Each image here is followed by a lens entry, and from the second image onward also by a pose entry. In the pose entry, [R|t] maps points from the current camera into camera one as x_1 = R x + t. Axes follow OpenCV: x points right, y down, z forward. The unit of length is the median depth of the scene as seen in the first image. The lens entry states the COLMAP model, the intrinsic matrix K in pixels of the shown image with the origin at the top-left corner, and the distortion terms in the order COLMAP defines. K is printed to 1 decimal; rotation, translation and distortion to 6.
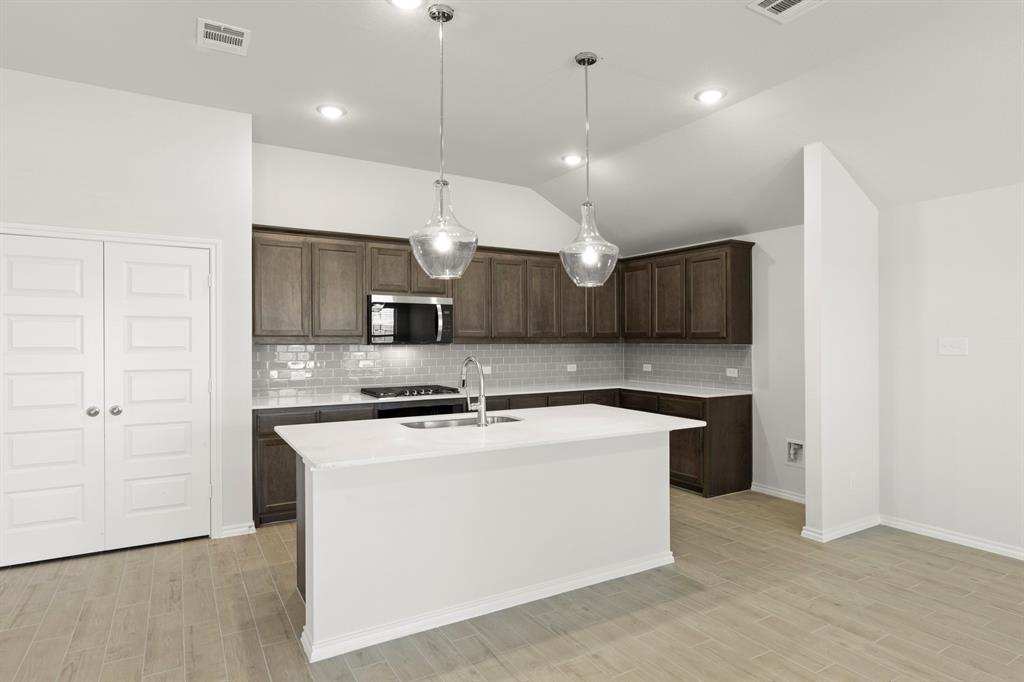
lens RADIAL K [[568.7, 0, 505.6], [0, 568.7, 336.7], [0, 0, 1]] dist [-0.000398, -0.000913]
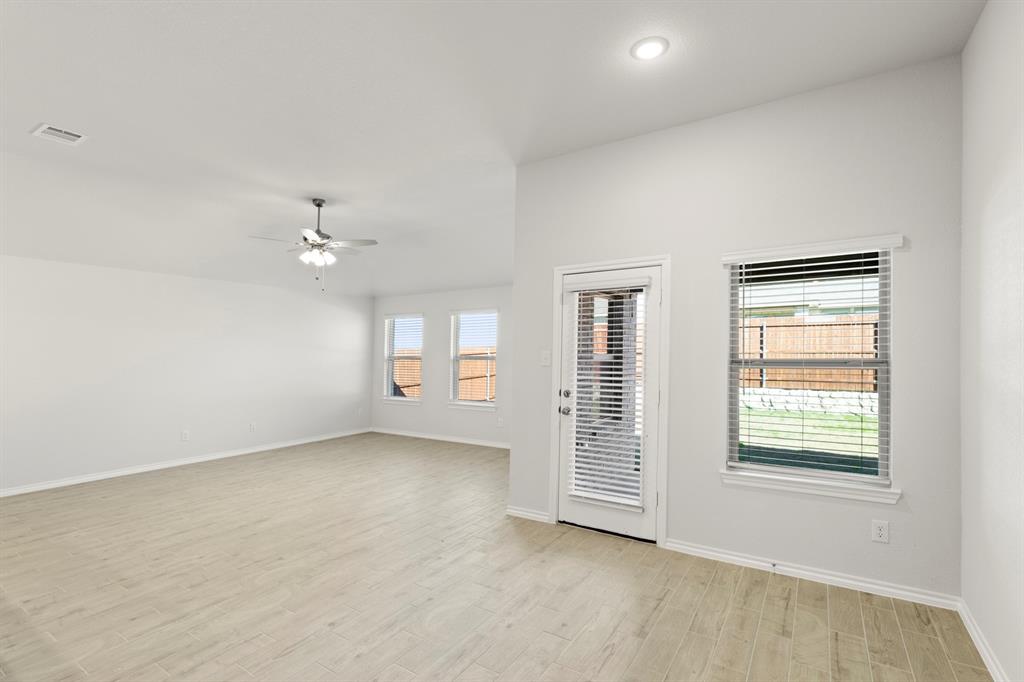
lens RADIAL K [[487.8, 0, 505.7], [0, 487.8, 335.8], [0, 0, 1]] dist [0.003166, 0.000926]
pose [[-0.444008, 0.034230, 0.895369, -0.716890], [-0.000189, 0.999266, -0.038296, -0.001057], [-0.896023, -0.017173, -0.443675, 0.279544]]
